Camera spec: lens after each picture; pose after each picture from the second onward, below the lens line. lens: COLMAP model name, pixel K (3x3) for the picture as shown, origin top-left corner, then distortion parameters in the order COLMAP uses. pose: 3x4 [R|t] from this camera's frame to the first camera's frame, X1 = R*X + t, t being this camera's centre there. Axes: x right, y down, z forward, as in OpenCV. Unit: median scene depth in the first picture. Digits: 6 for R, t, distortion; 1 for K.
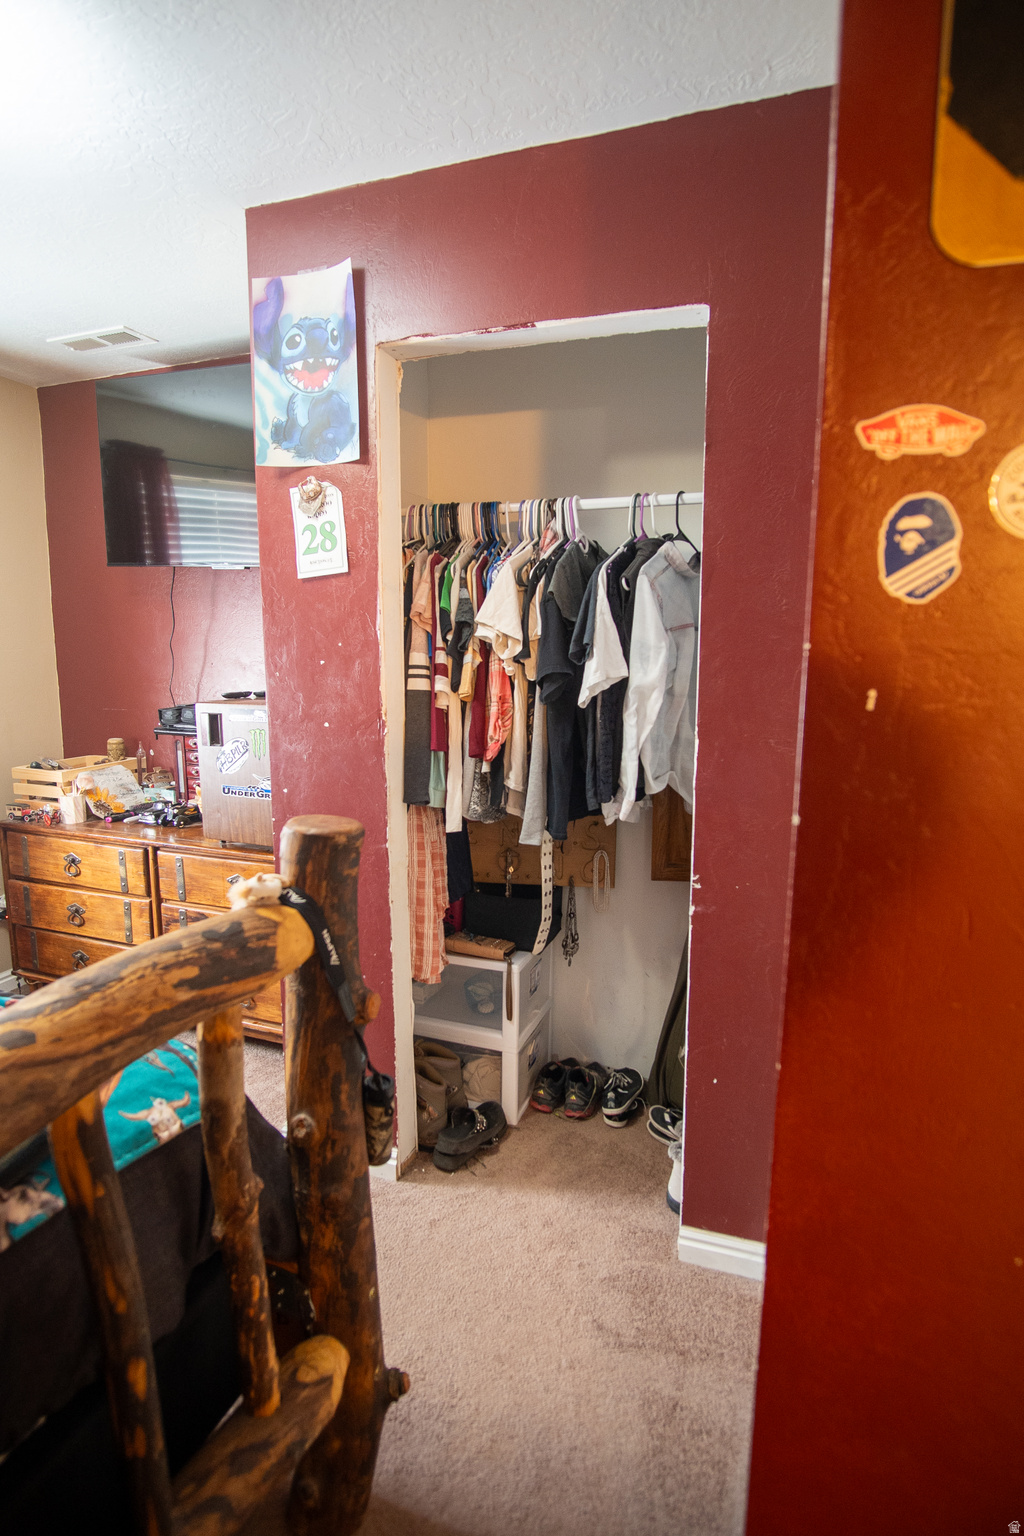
lens RADIAL K [[815.1, 0, 512.1], [0, 815.1, 770.8], [0, 0, 1]] dist [-0.037510, 0.009624]
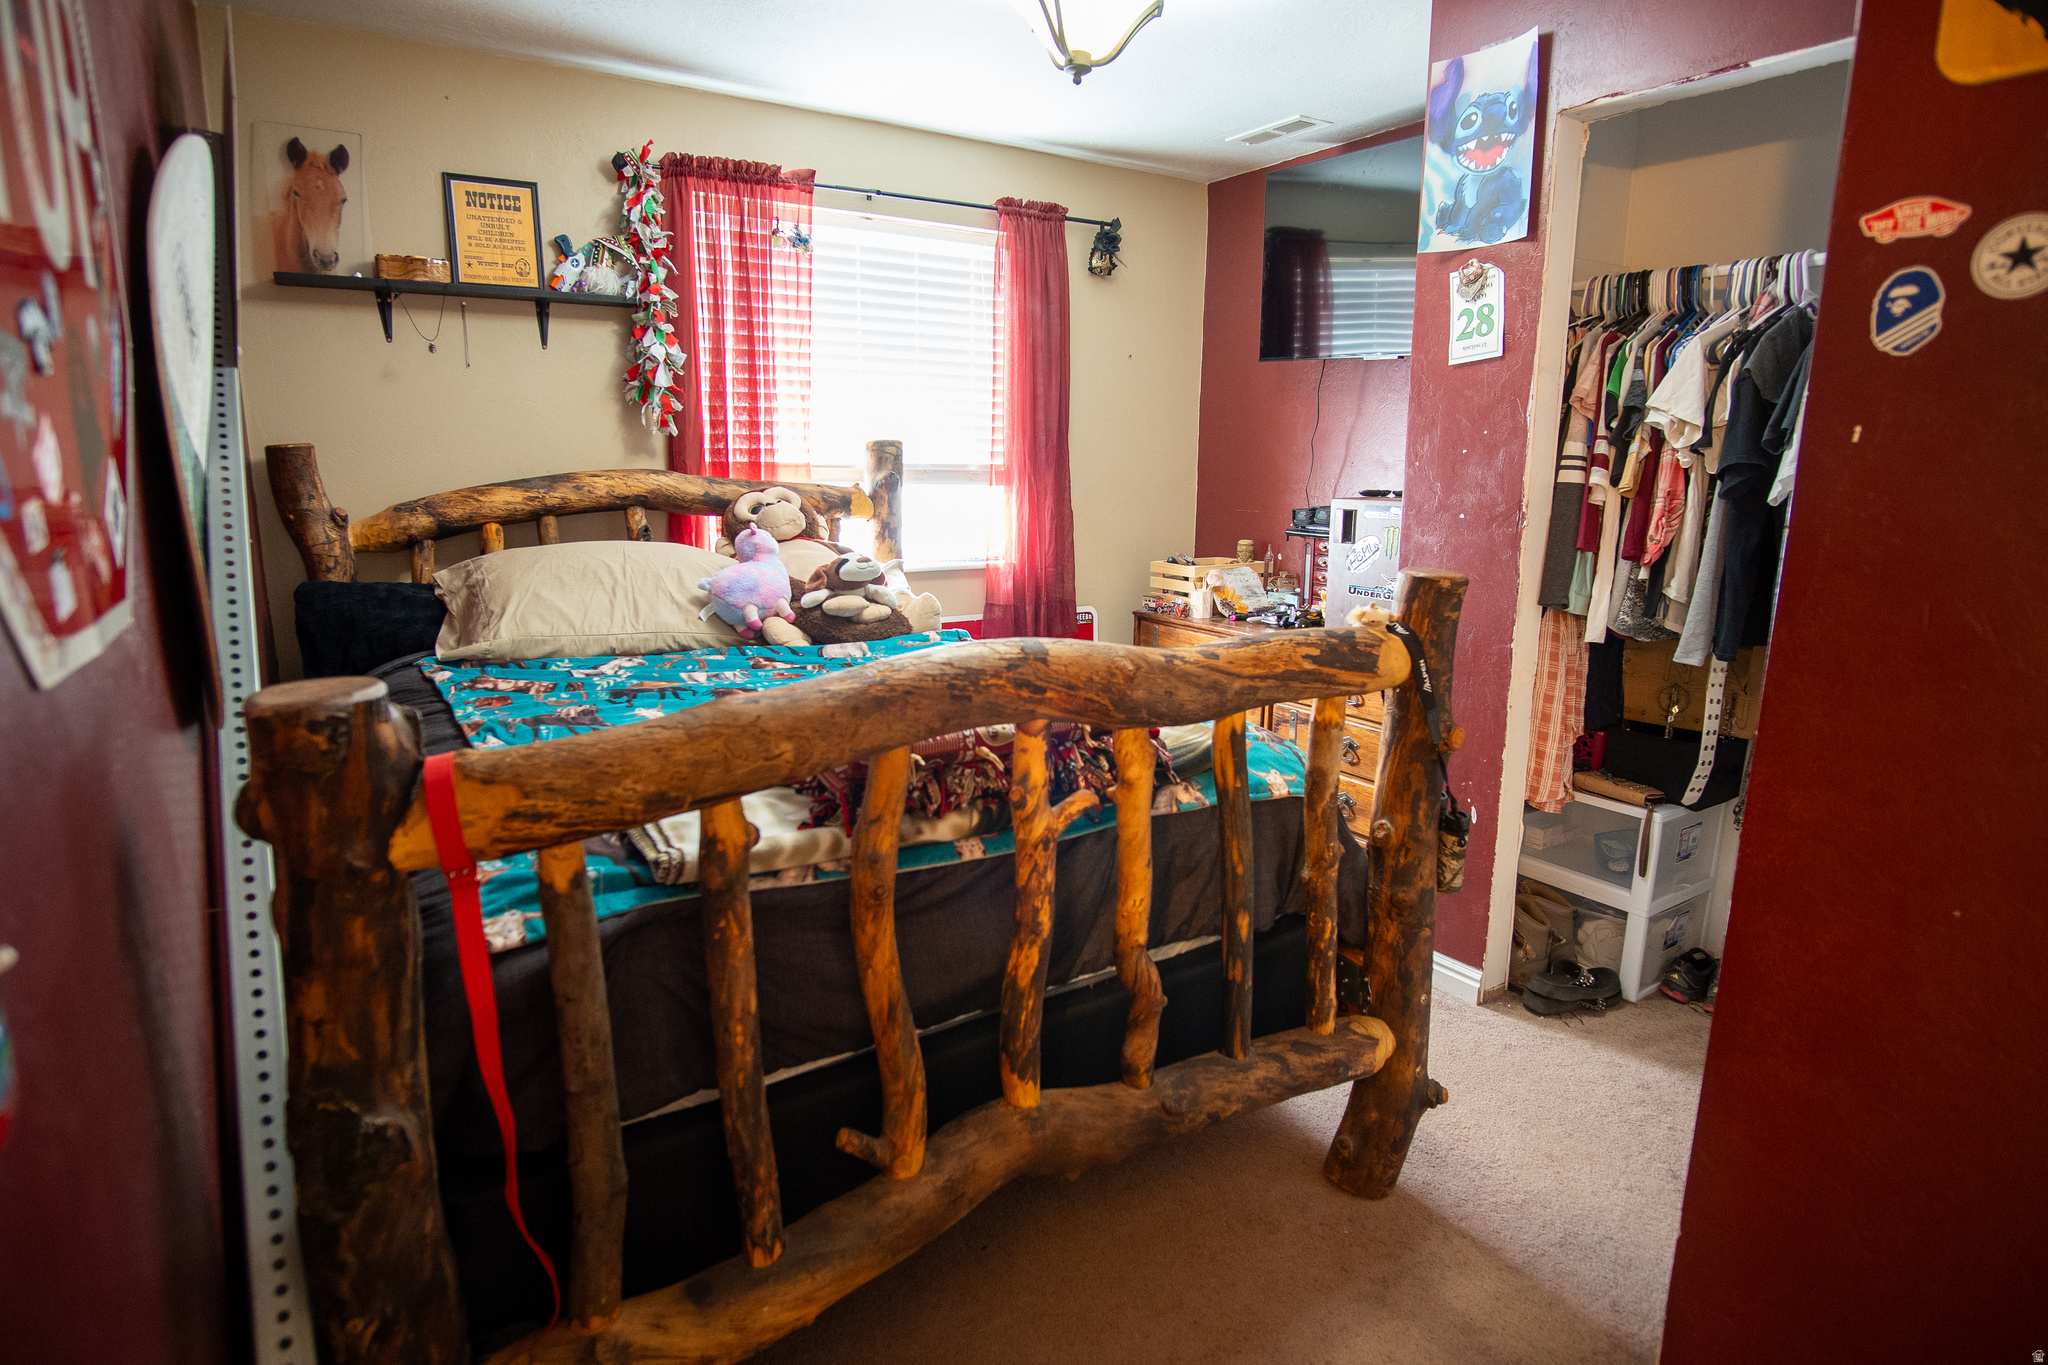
lens RADIAL K [[1086.8, 0, 1015.0], [0, 1086.8, 679.8], [0, 0, 1]] dist [-0.037510, 0.009624]
pose [[0.797314, 0.121477, -0.591214, 0.131411], [-0.096406, 0.992592, 0.073934, 0.093168], [0.595816, -0.001952, 0.803119, -0.352354]]
